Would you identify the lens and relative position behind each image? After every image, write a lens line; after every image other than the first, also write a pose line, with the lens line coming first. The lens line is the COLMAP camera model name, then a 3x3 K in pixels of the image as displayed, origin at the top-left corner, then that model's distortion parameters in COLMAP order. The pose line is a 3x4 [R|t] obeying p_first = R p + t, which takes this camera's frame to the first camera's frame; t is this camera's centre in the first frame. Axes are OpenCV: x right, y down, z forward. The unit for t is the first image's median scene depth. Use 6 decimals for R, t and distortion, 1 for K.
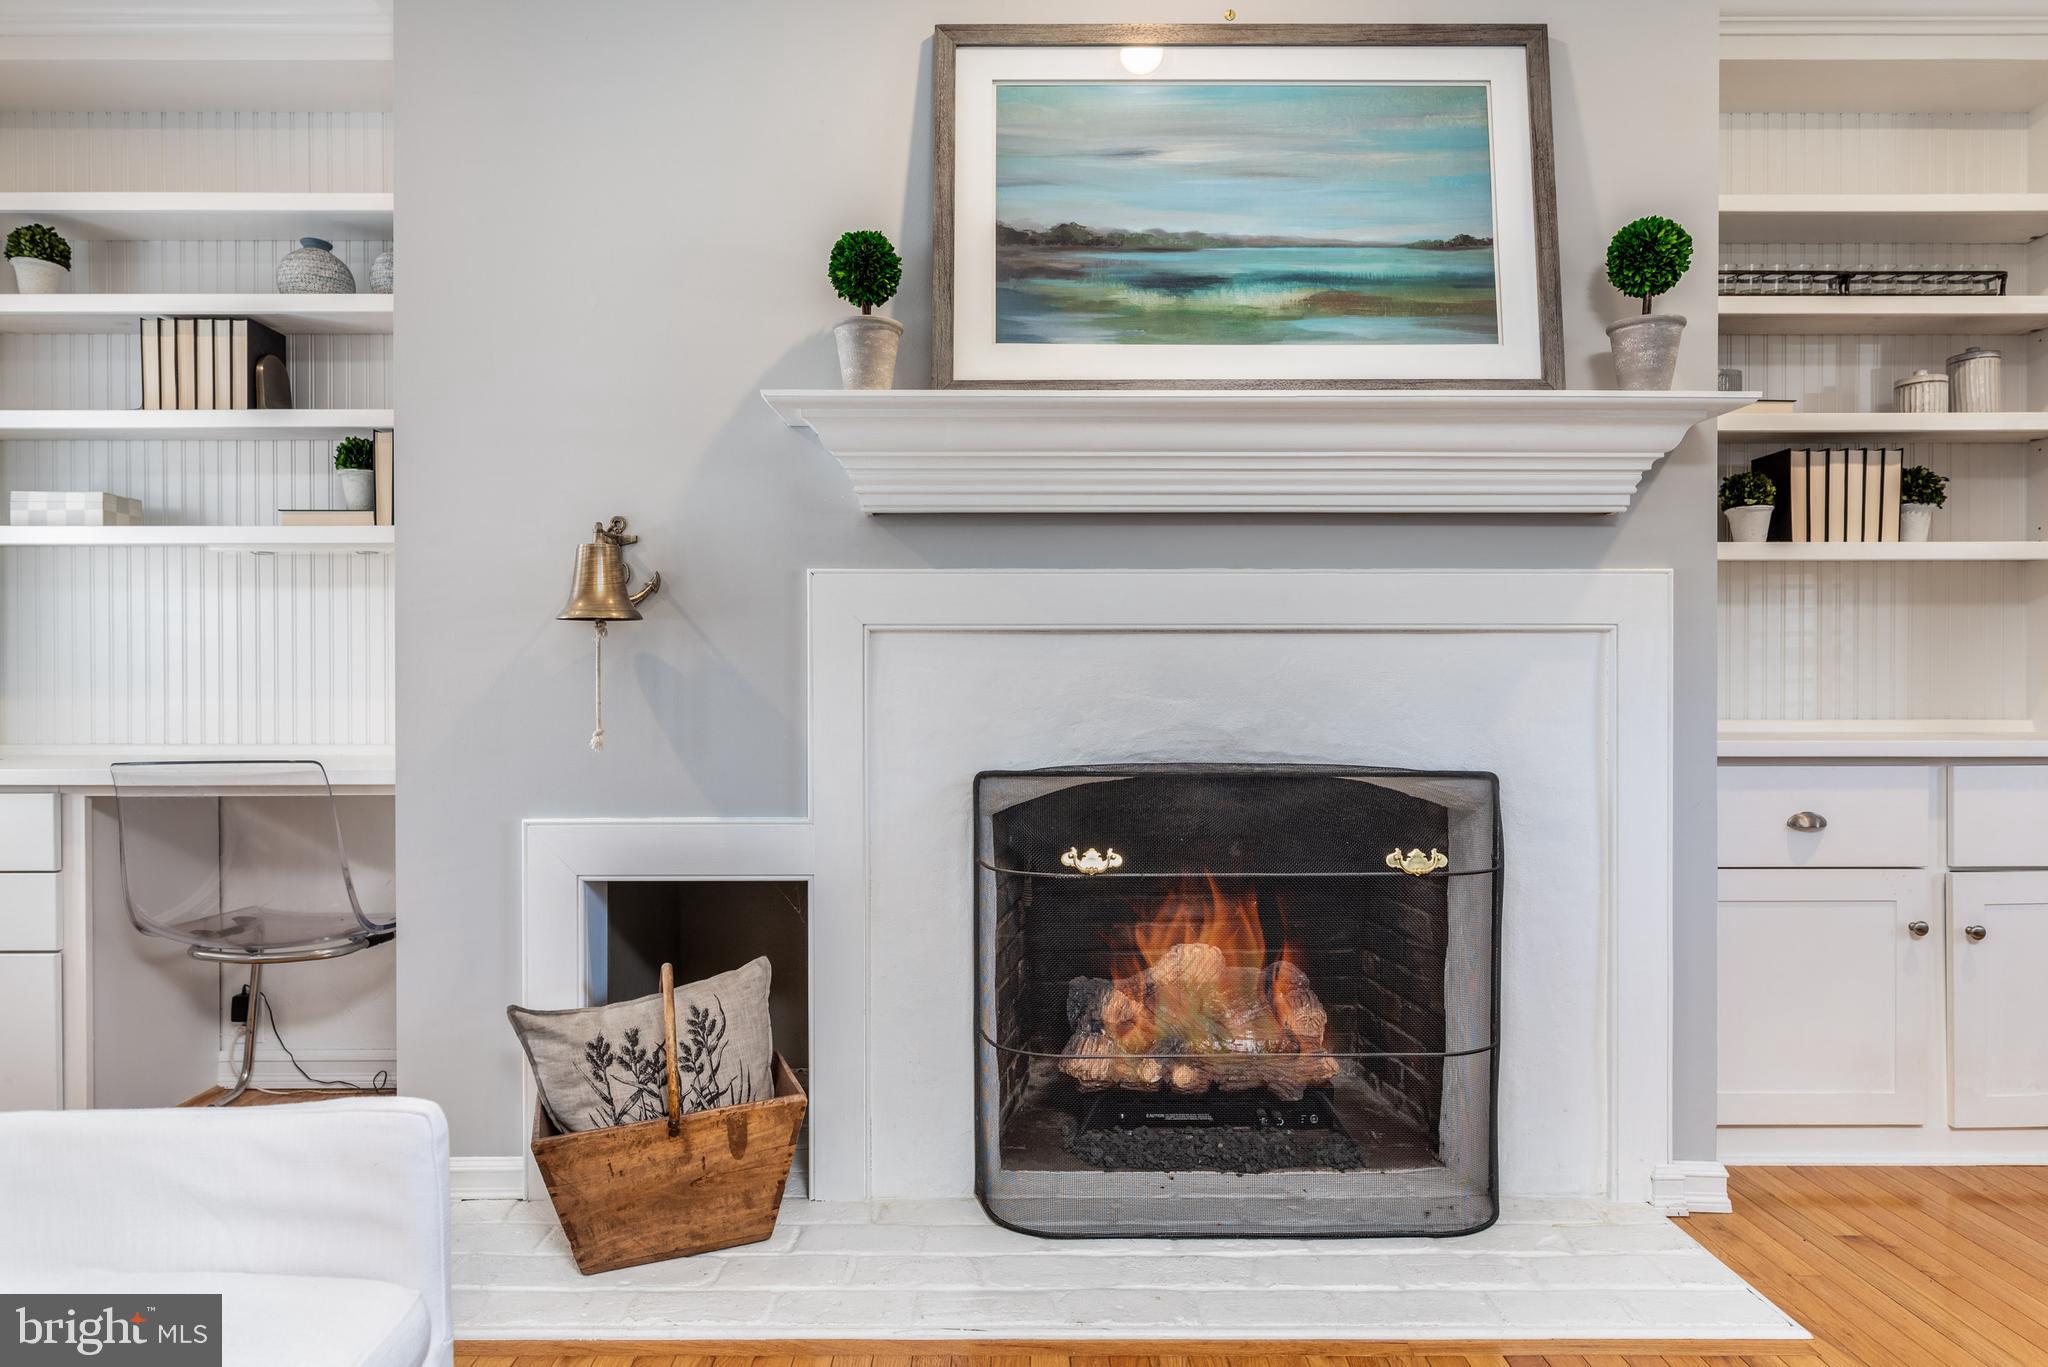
lens RADIAL K [[1187.2, 0, 1022.9], [0, 1187.2, 691.5], [0, 0, 1]] dist [-0.002500, 0.001616]
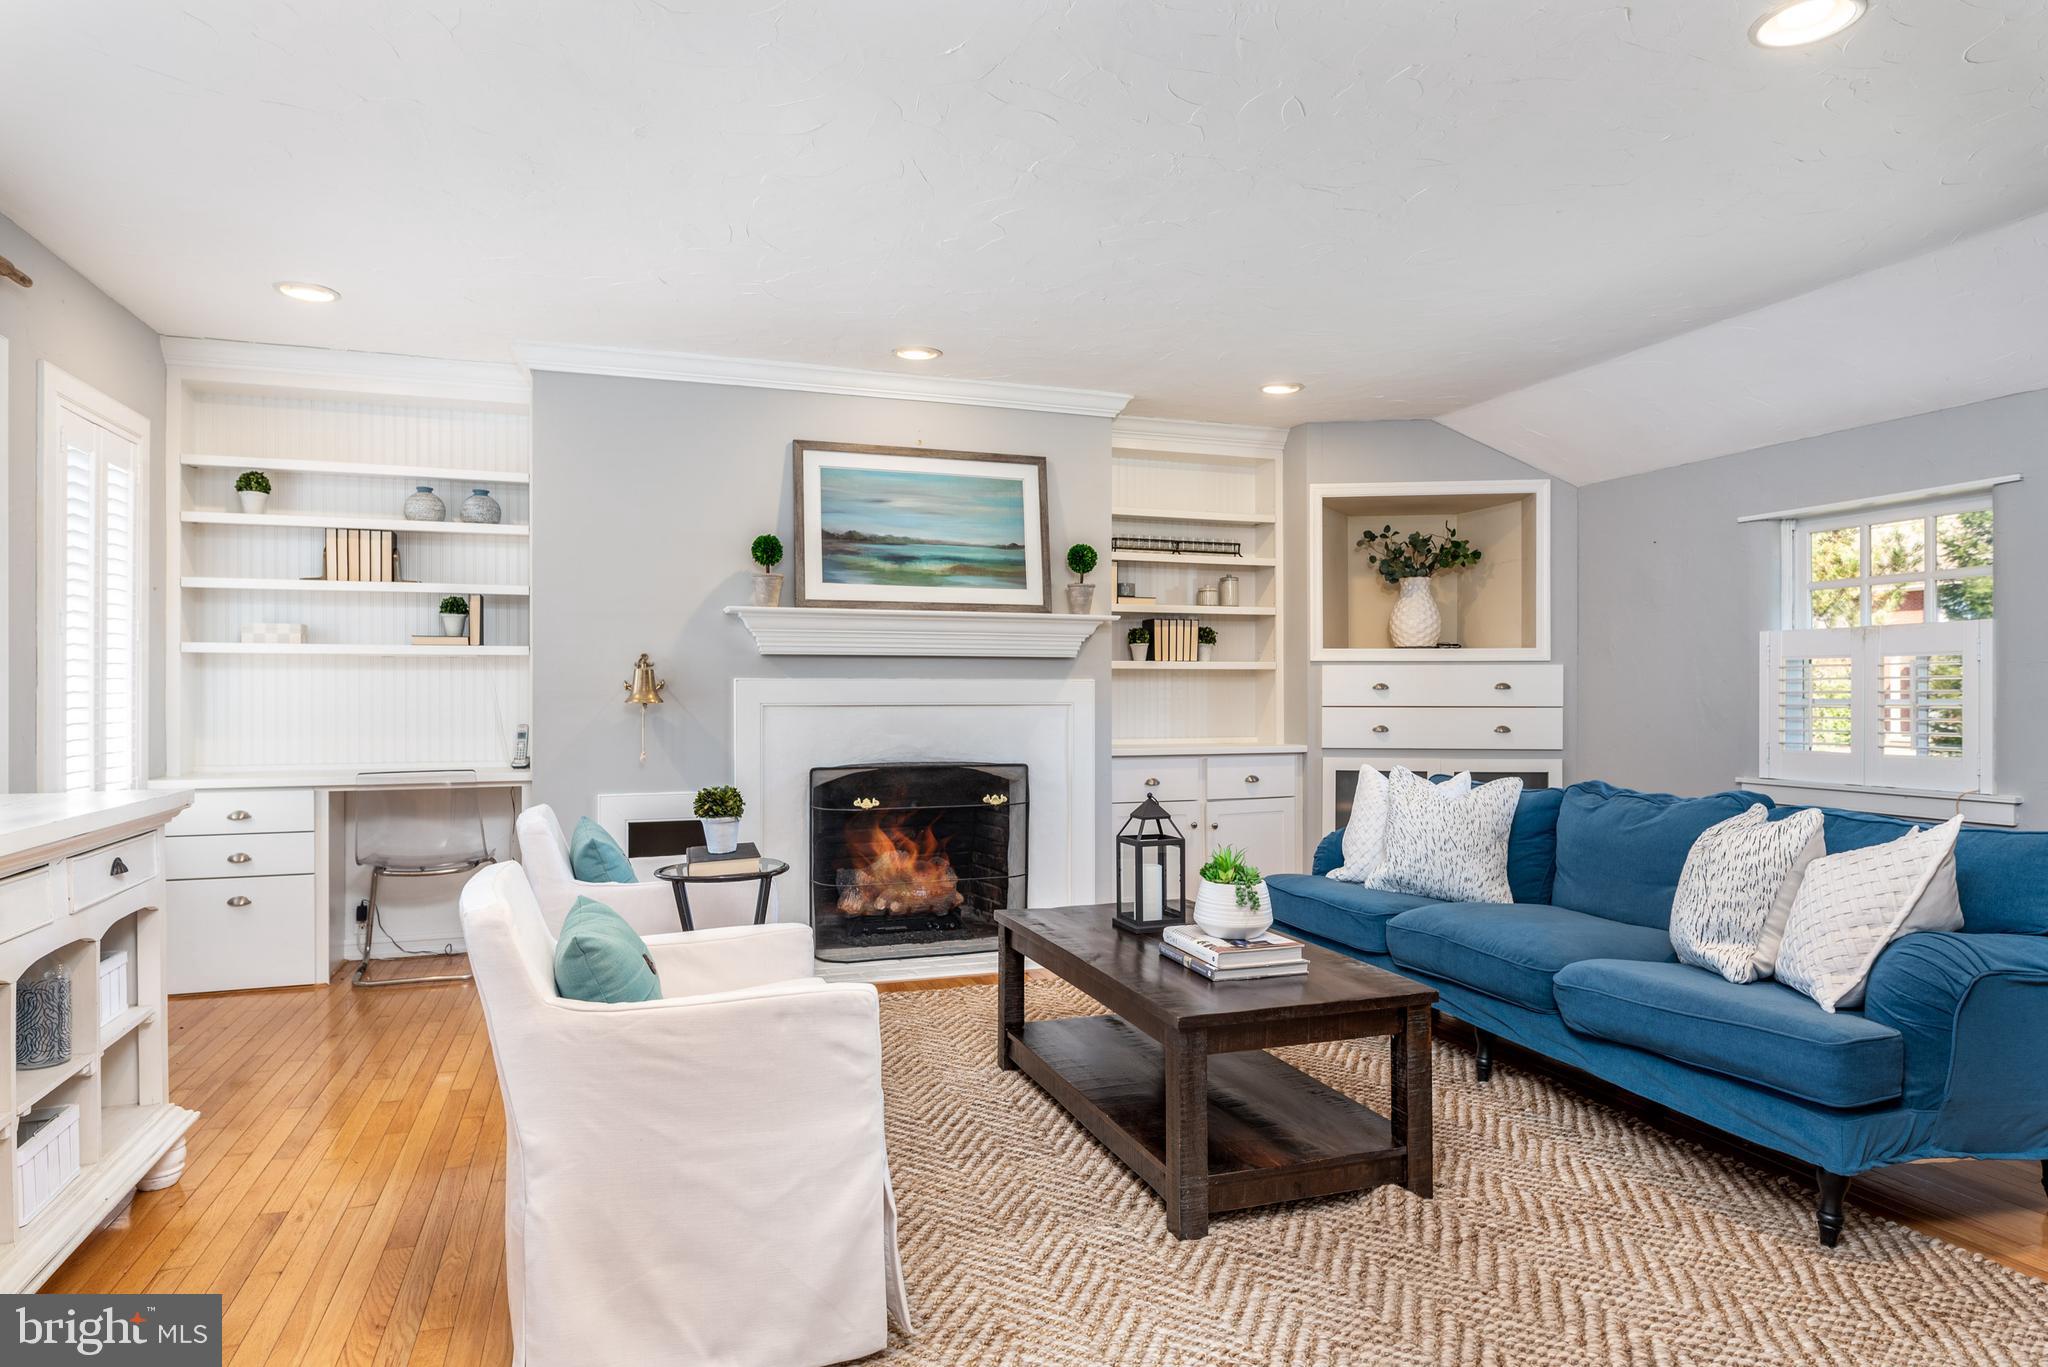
lens RADIAL K [[1187.2, 0, 1019.0], [0, 1187.2, 690.7], [0, 0, 1]] dist [-0.002500, 0.001616]
pose [[0.947001, 0.000595, 0.321229, -0.393628], [0.002456, 0.999956, -0.009091, -0.058414], [-0.321220, 0.009398, 0.946958, -1.284786]]
